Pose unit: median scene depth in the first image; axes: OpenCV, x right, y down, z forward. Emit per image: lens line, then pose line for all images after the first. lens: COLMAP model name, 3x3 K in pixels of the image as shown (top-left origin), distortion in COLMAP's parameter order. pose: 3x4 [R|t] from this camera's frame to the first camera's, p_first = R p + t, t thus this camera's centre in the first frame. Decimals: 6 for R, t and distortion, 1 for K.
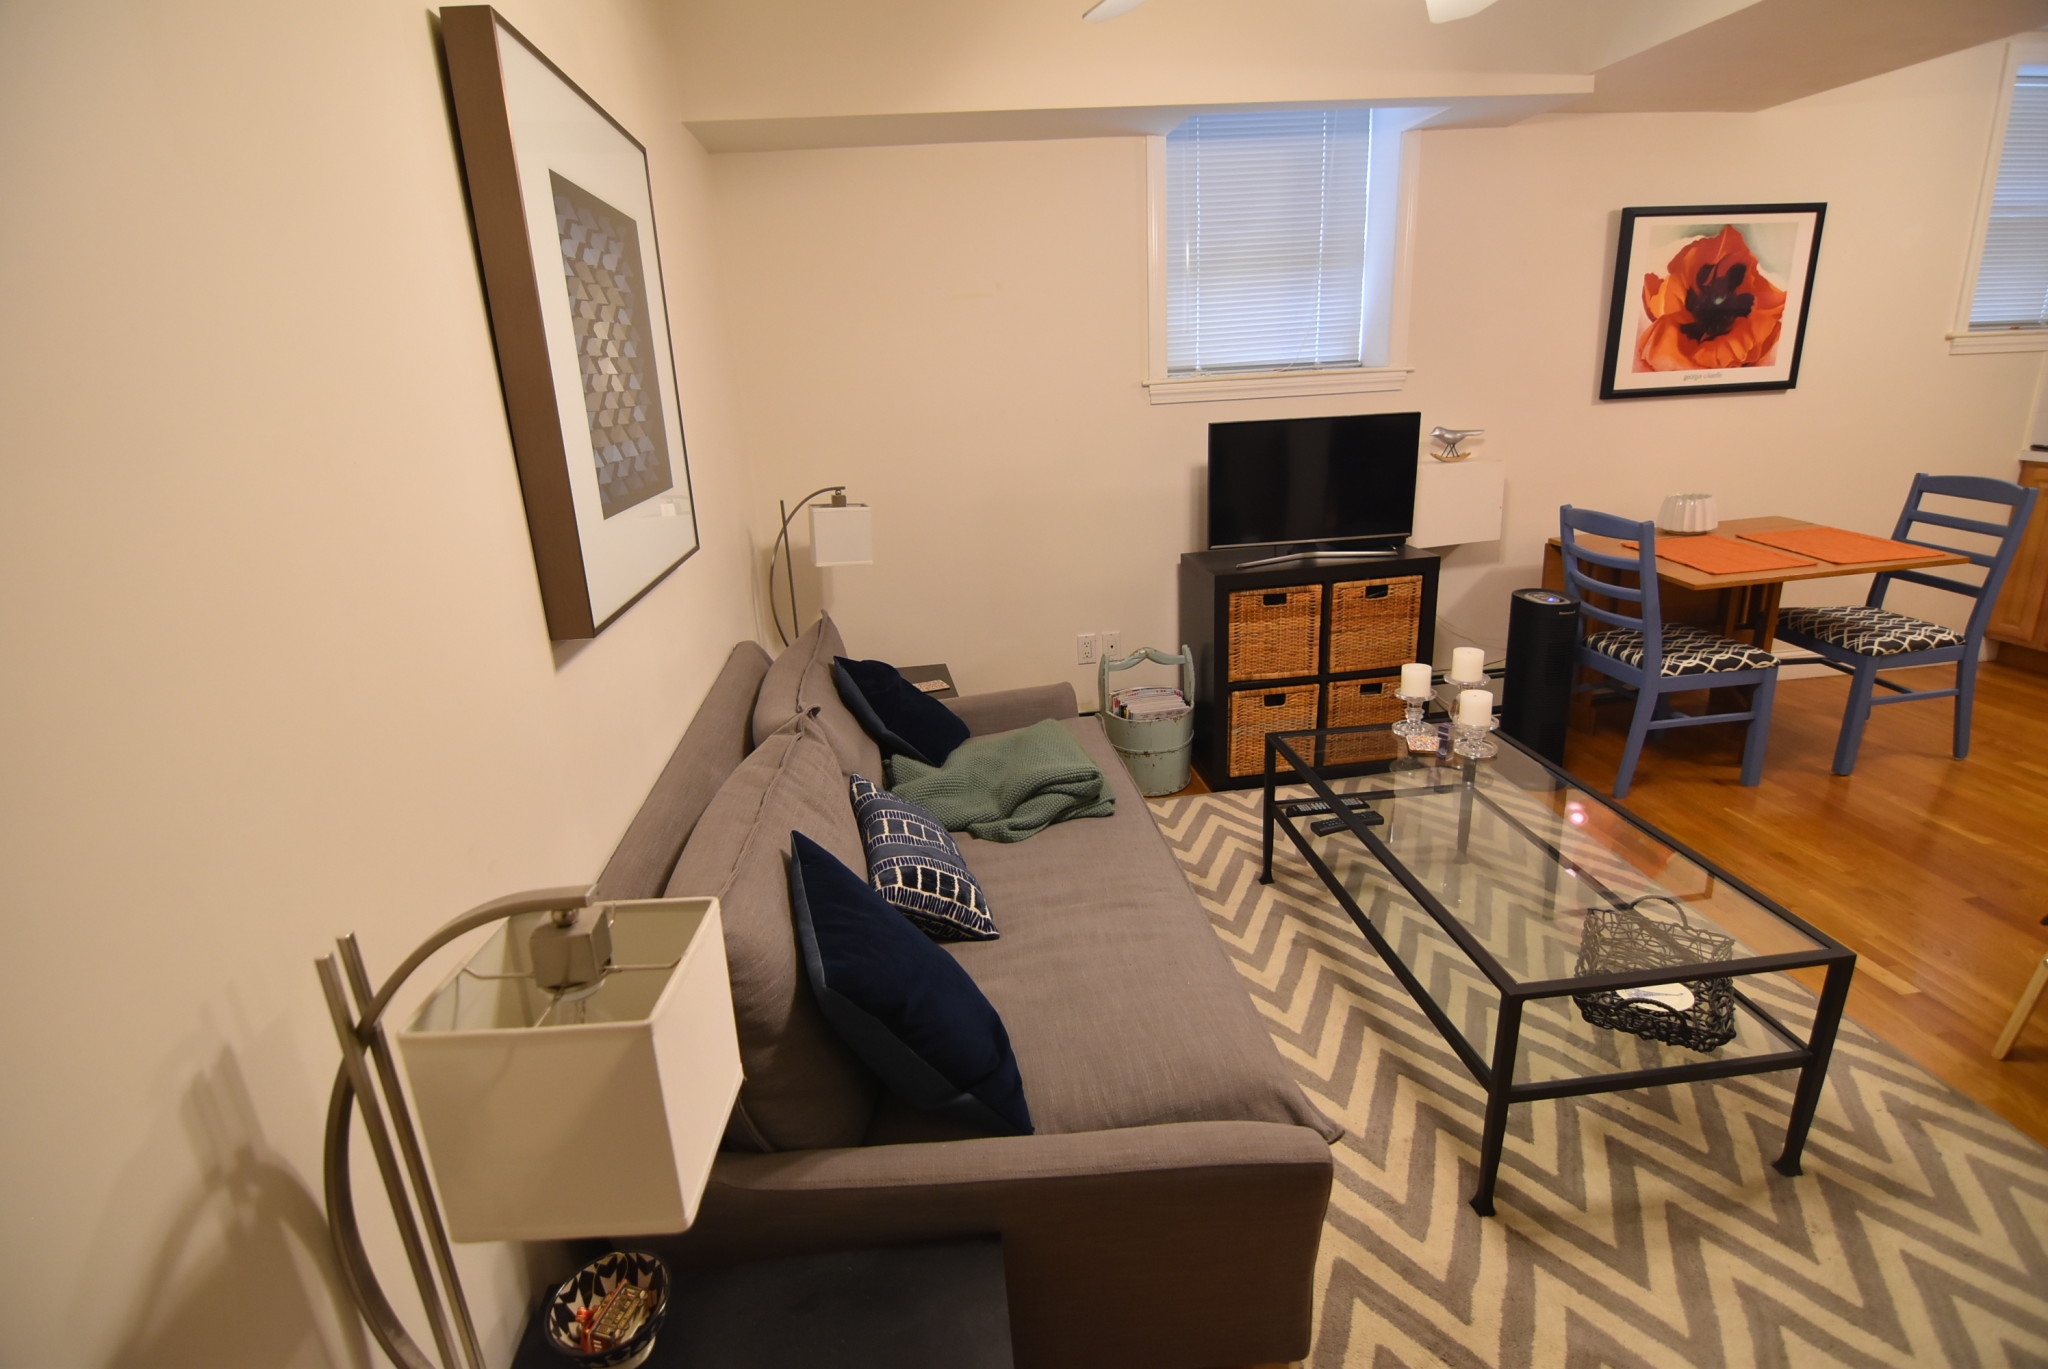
lens RADIAL K [[990.7, 0, 1020.3], [0, 990.7, 680.7], [0, 0, 1]] dist [-0.015363, -0.005970]
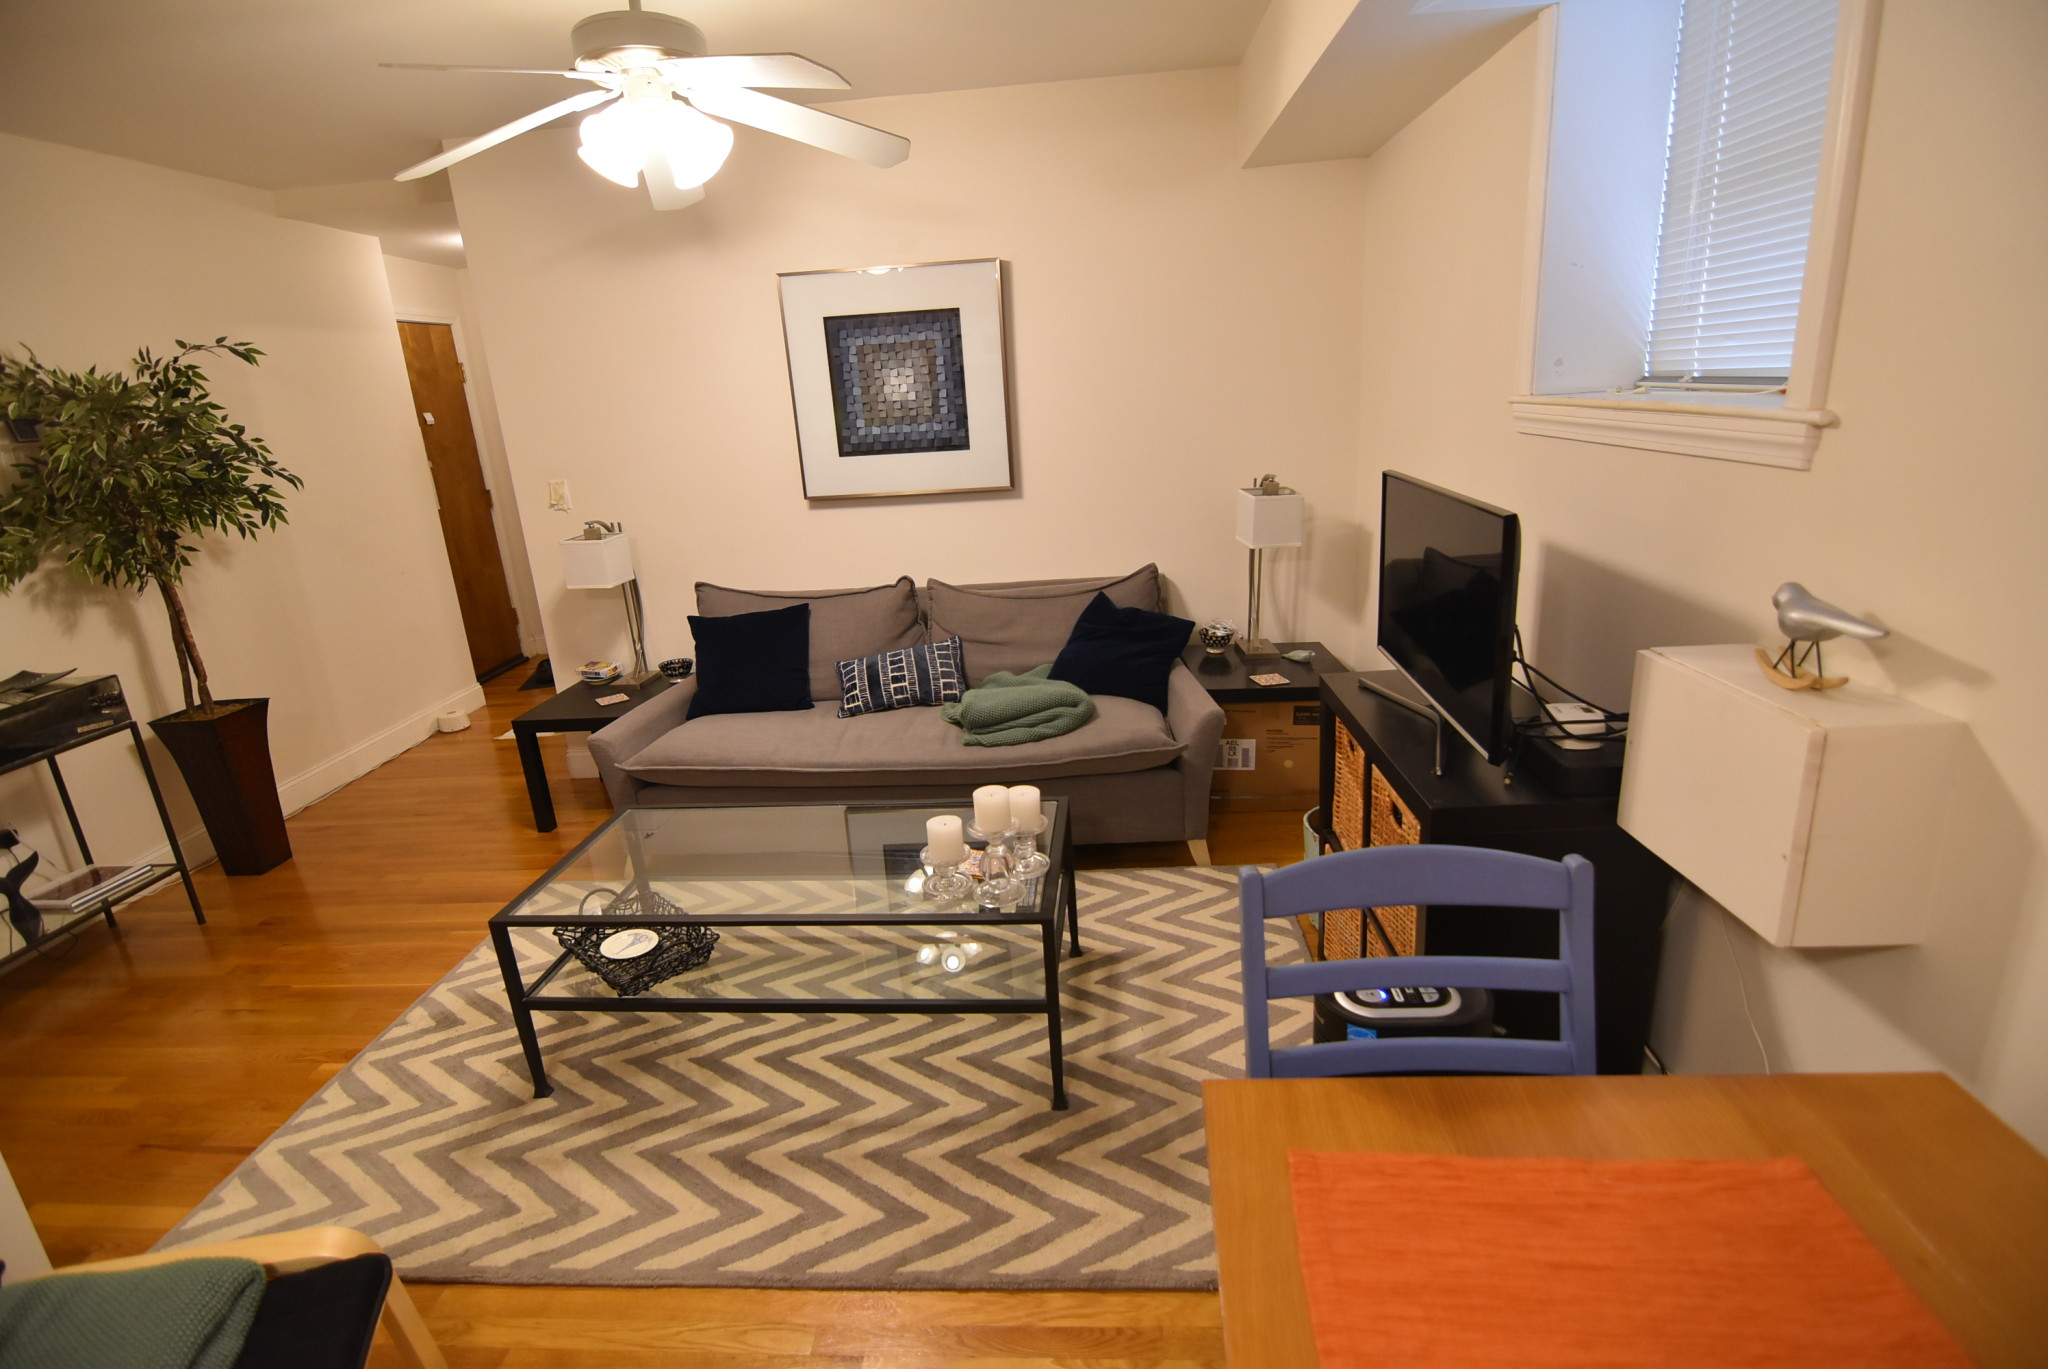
lens RADIAL K [[990.7, 0, 1027.1], [0, 990.7, 682.7], [0, 0, 1]] dist [-0.015363, -0.005970]
pose [[-0.167899, 0.342453, -0.924411, 1.610272], [-0.230884, 0.897981, 0.374597, -0.569926], [0.958385, 0.276326, -0.071703, 1.482260]]
